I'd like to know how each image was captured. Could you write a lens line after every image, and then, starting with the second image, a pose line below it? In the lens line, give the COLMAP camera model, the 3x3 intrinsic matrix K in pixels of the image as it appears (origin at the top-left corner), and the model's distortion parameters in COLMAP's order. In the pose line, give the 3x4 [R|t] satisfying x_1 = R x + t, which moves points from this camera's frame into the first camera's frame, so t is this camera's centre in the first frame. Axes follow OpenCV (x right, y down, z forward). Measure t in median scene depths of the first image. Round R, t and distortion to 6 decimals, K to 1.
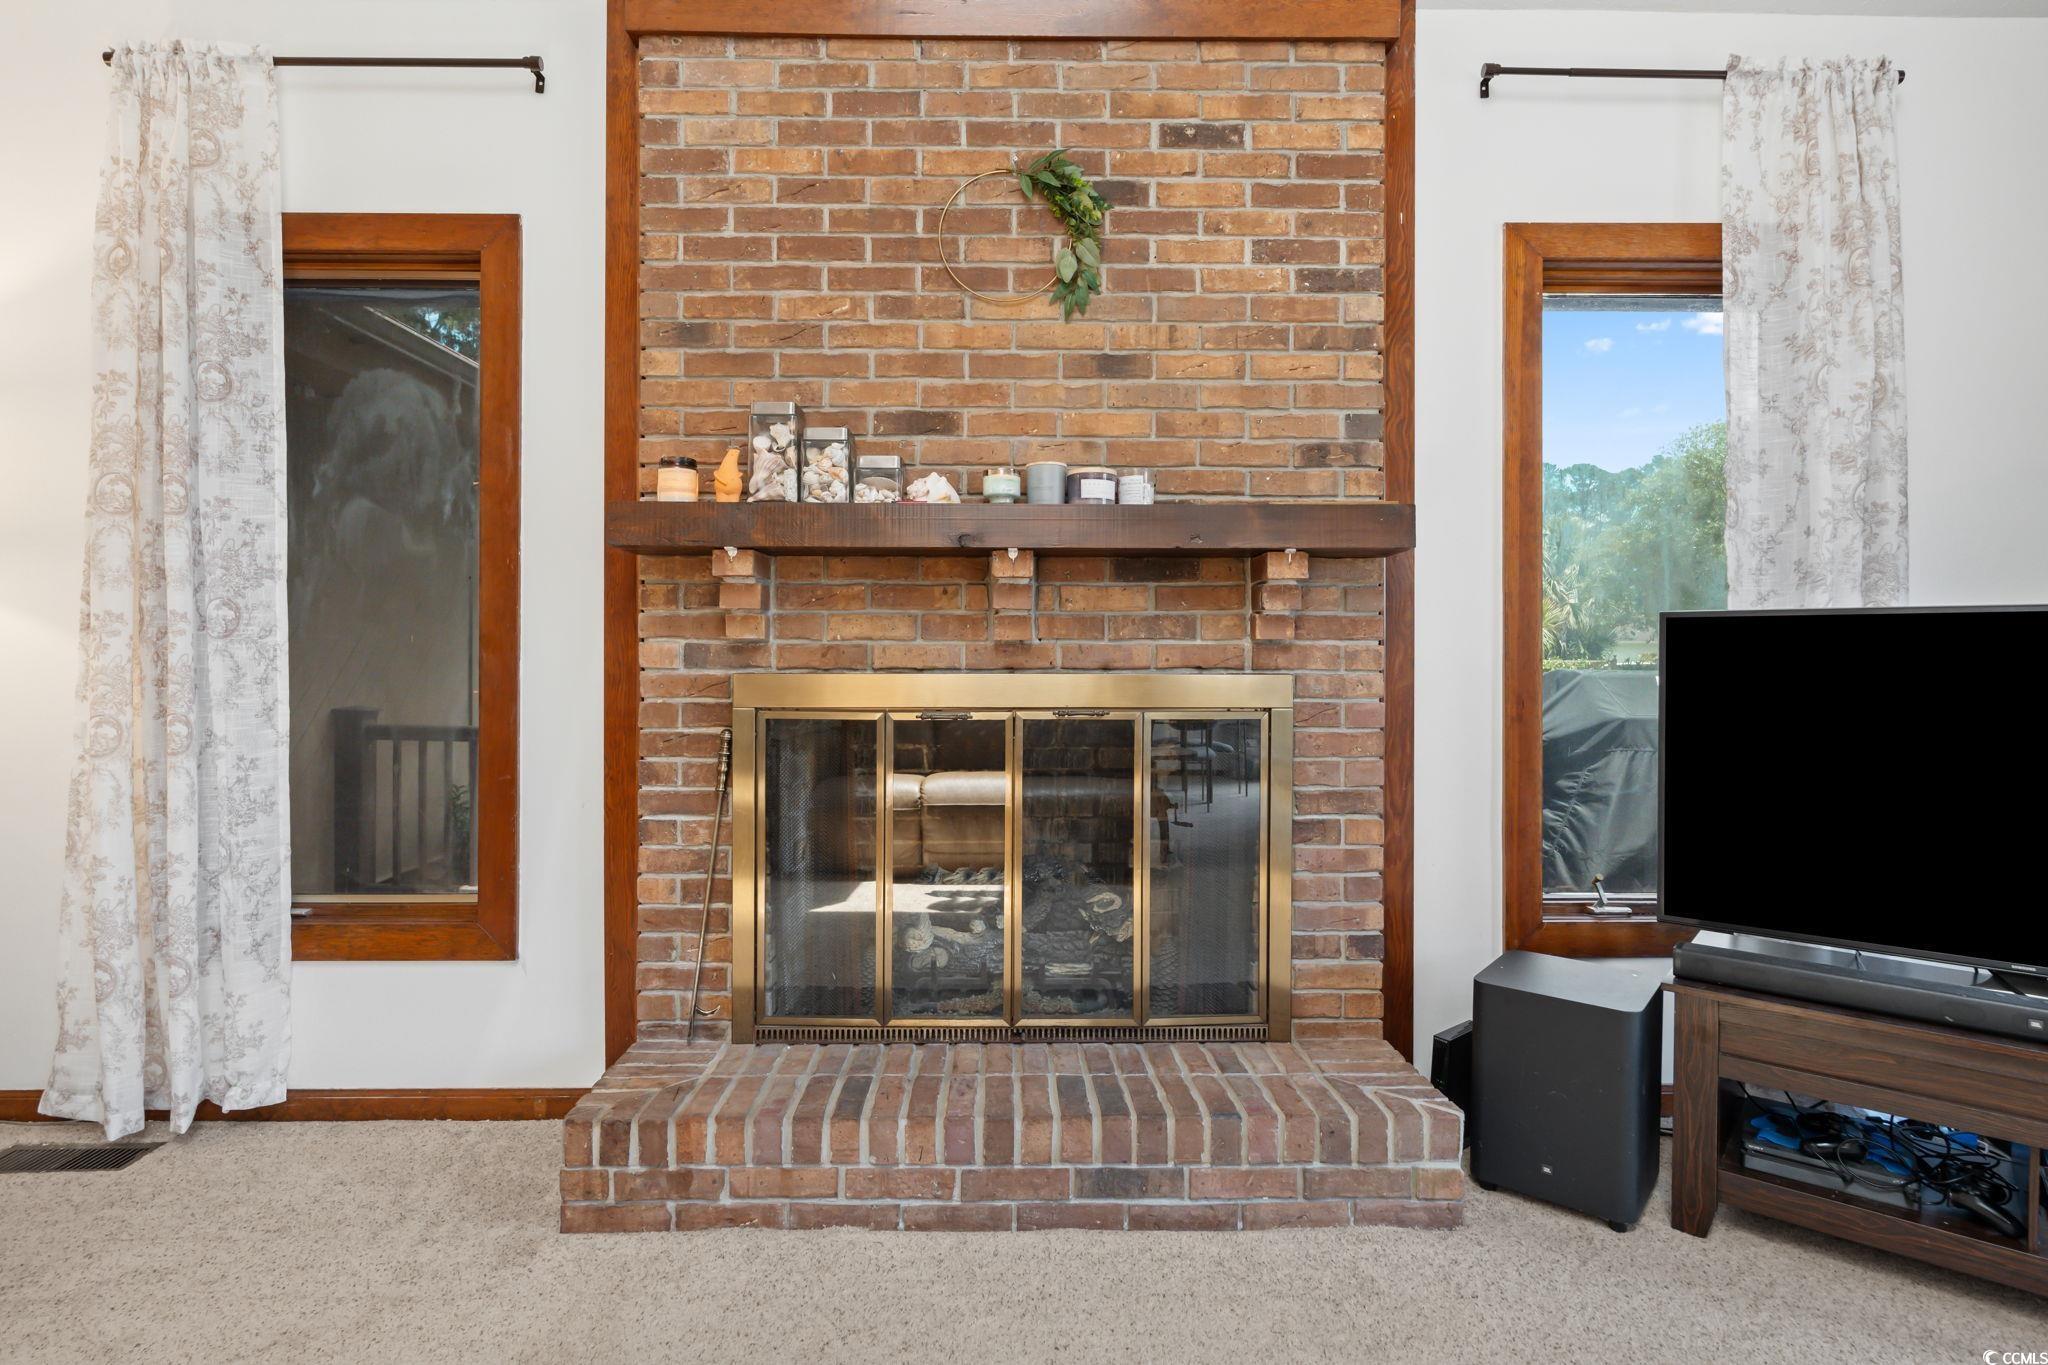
lens RADIAL K [[1068.1, 0, 1027.5], [0, 1068.1, 653.0], [0, 0, 1]] dist [-0.003044, -0.000559]
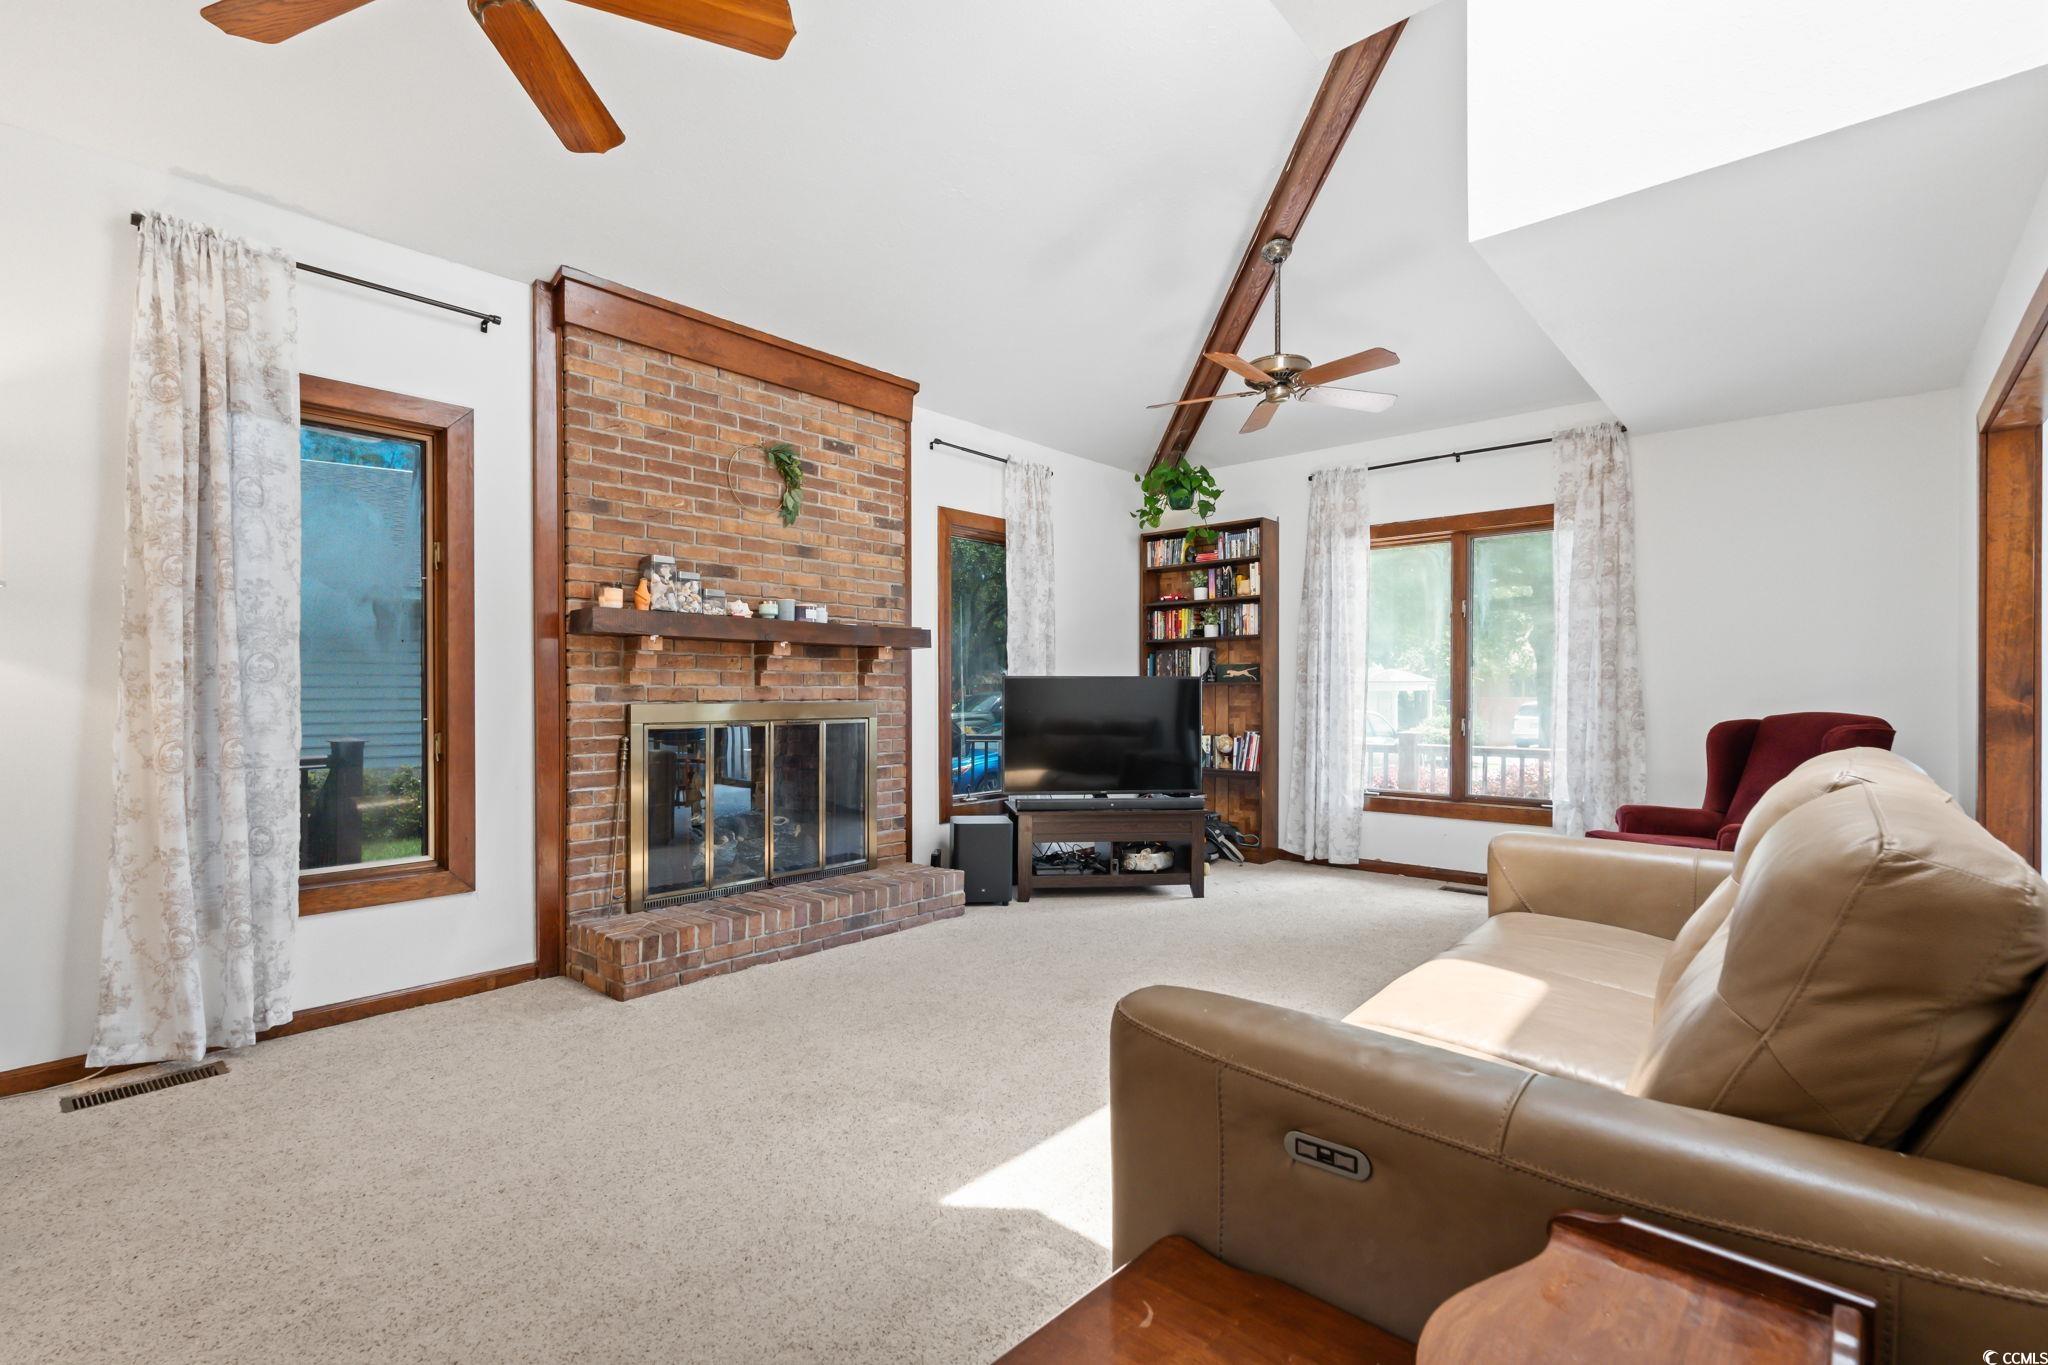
lens RADIAL K [[922.4, 0, 1015.5], [0, 922.4, 693.8], [0, 0, 1]] dist [-0.001010, -0.000024]
pose [[0.675240, -0.002942, 0.737593, -0.952290], [0.001839, 0.999996, 0.002304, -0.000241], [-0.737596, -0.000199, 0.675242, -0.491750]]
